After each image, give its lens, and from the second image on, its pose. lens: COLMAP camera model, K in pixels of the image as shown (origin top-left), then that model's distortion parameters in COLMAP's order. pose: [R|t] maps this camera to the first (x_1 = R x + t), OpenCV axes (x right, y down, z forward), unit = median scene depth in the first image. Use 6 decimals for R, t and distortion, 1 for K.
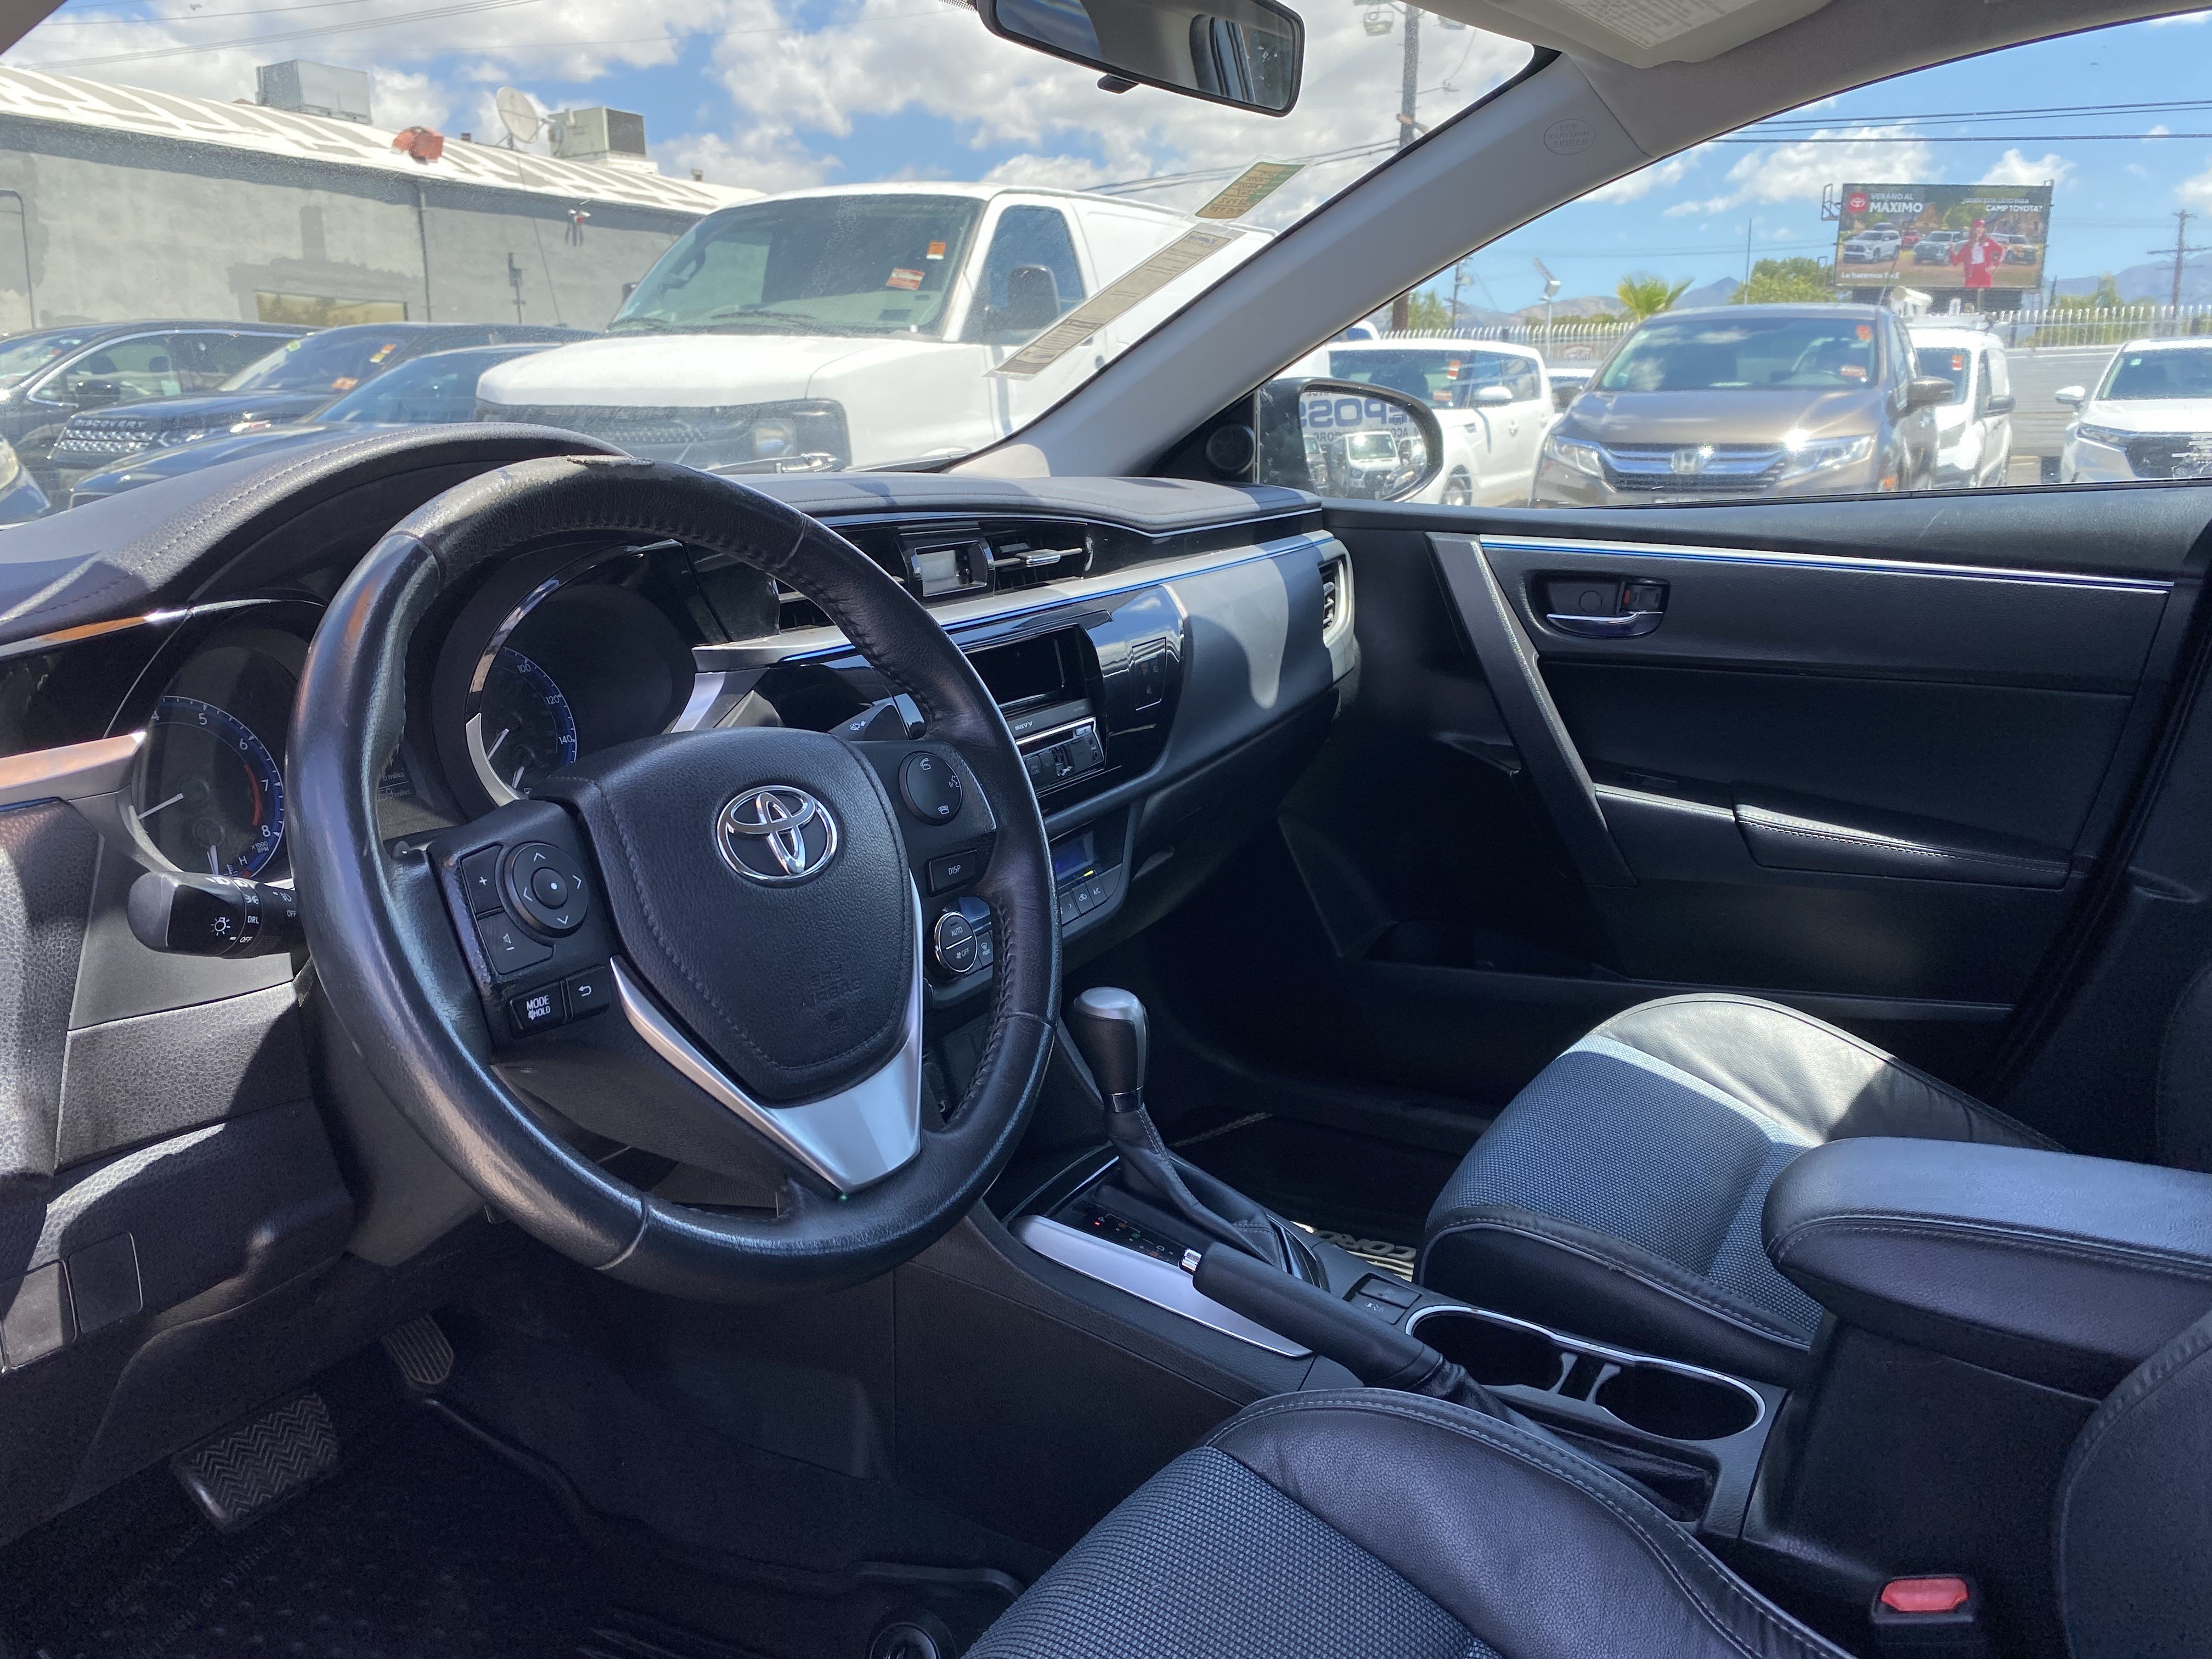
lens RADIAL K [[1664.7, 0, 1104.8], [0, 1664.7, 830.8], [0, 0, 1]] dist [0.002629, -0.002969]
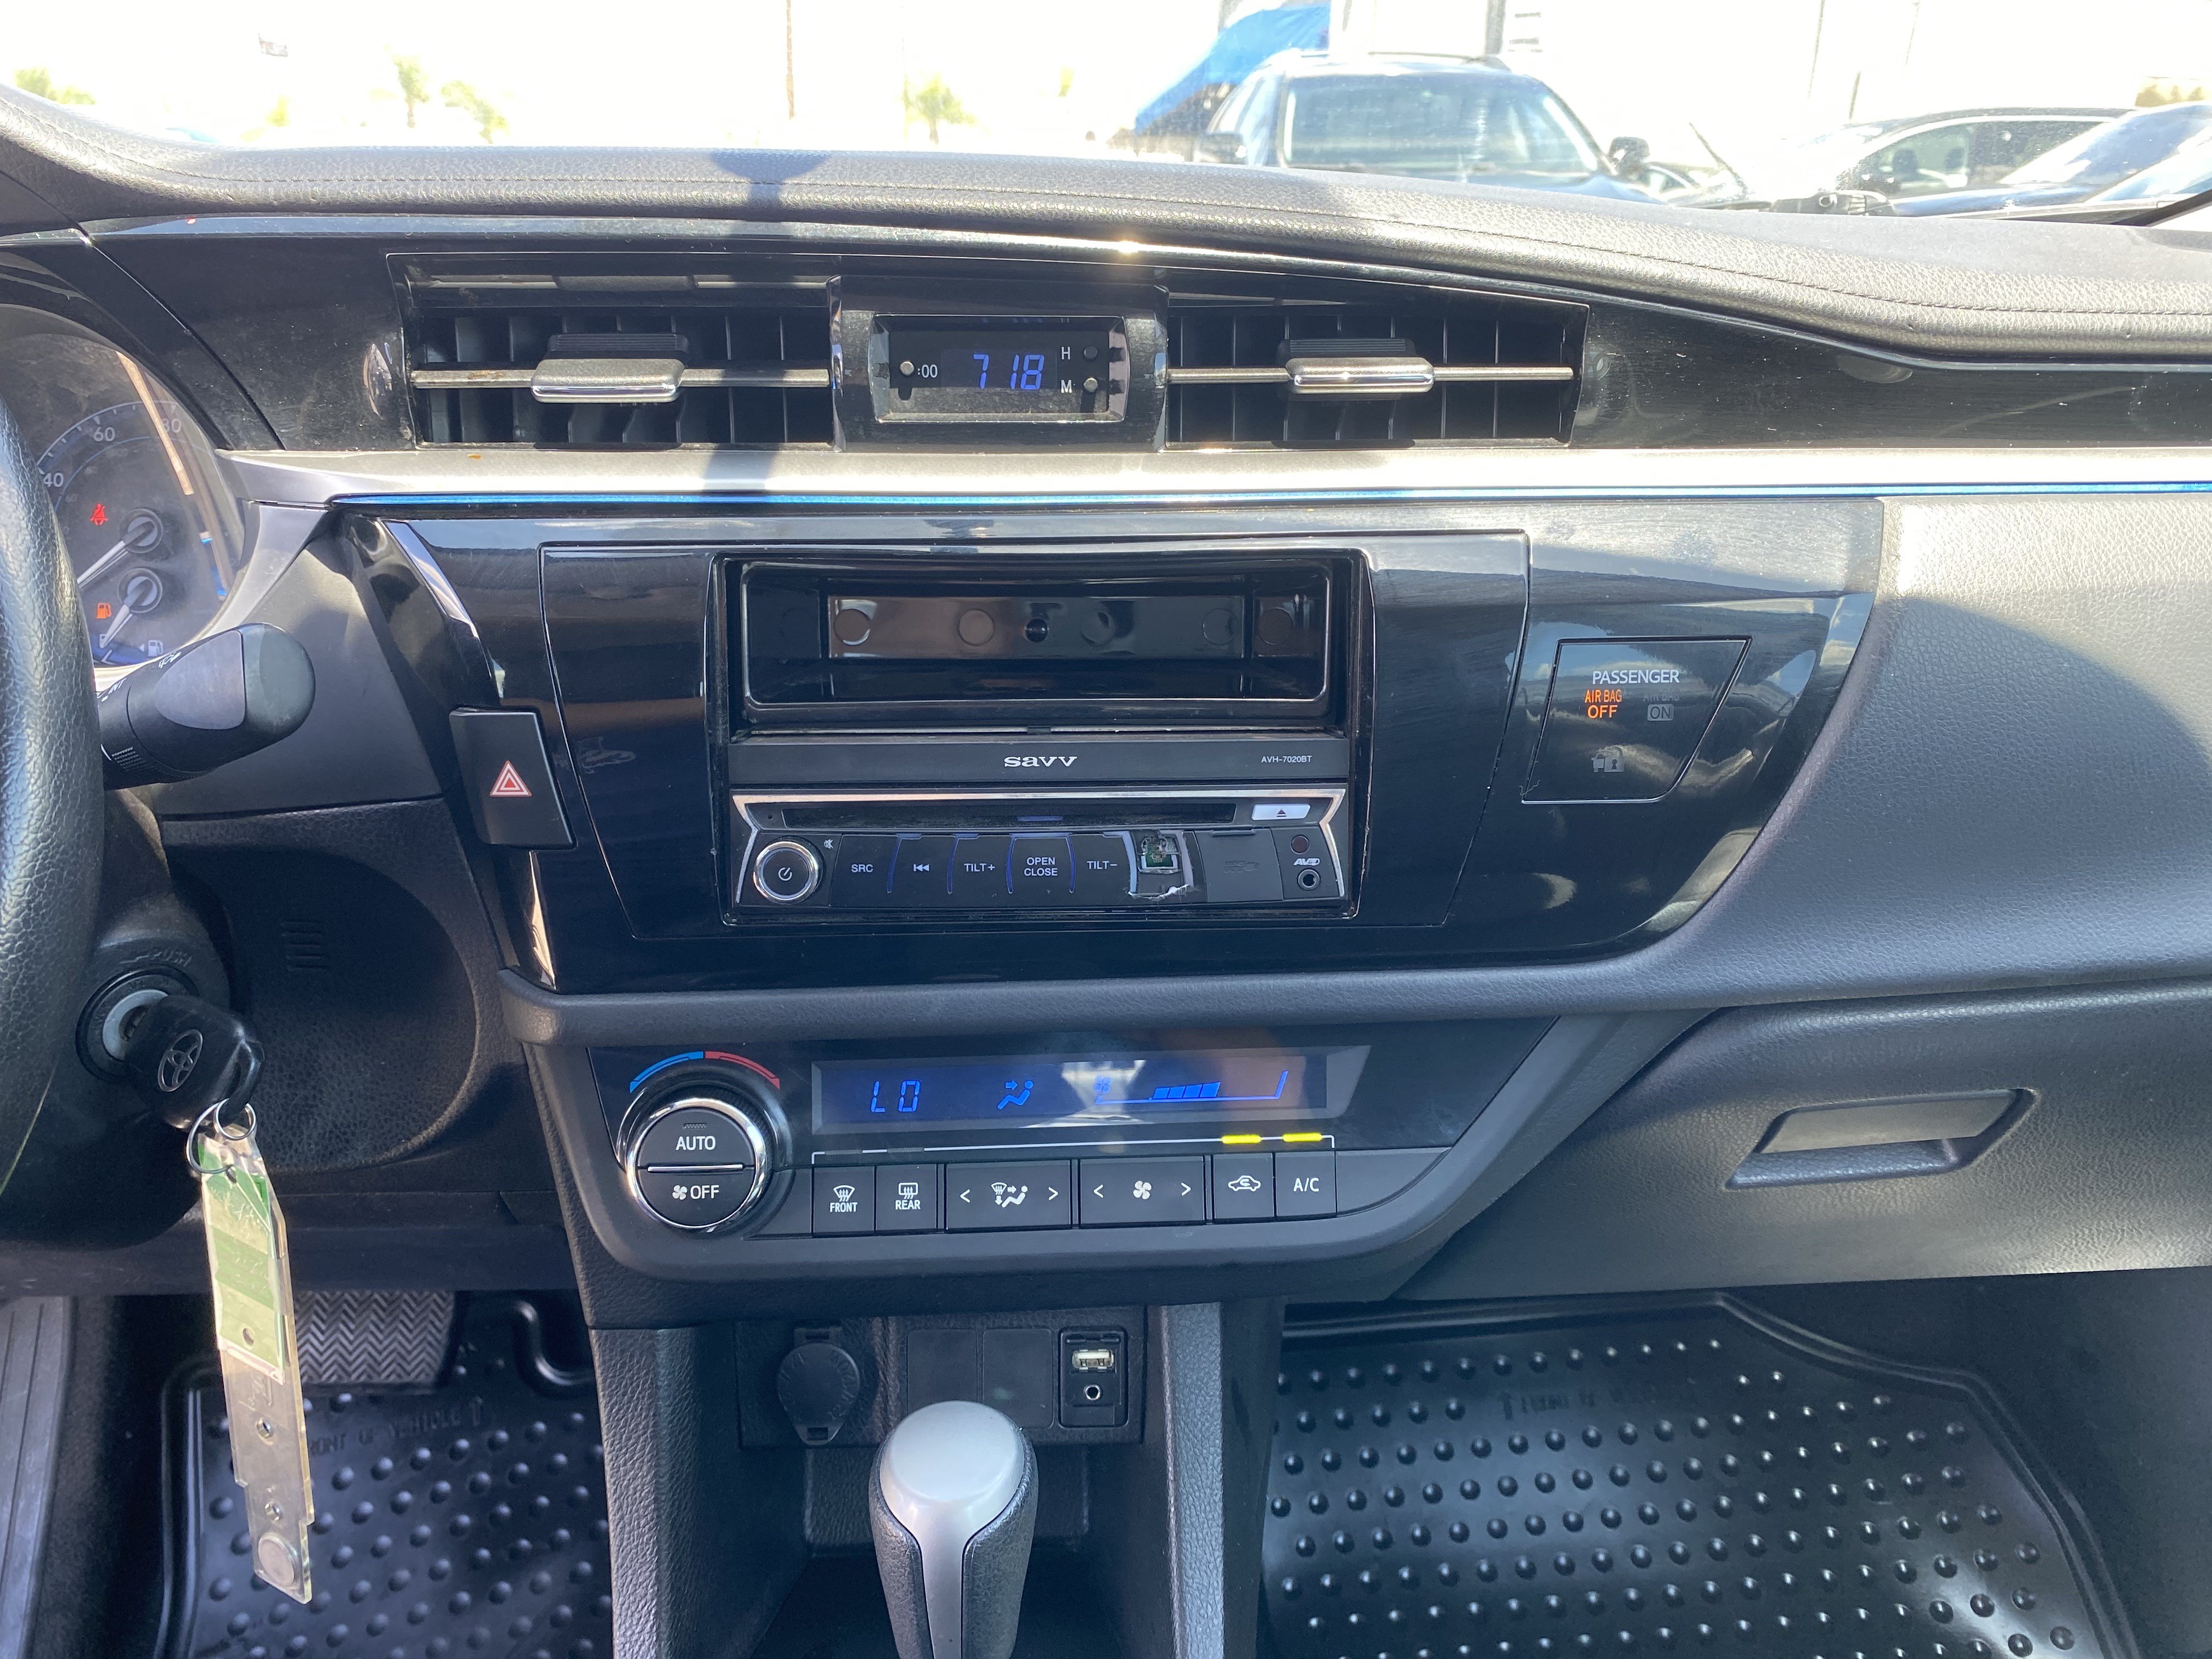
lens RADIAL K [[1664.7, 0, 1106.7], [0, 1664.7, 824.4], [0, 0, 1]] dist [0.002629, -0.002969]
pose [[0.550859, 0.299689, -0.778936, 0.264074], [-0.217581, 0.952600, 0.212632, -0.127170], [0.805737, 0.052352, 0.589955, 0.686259]]
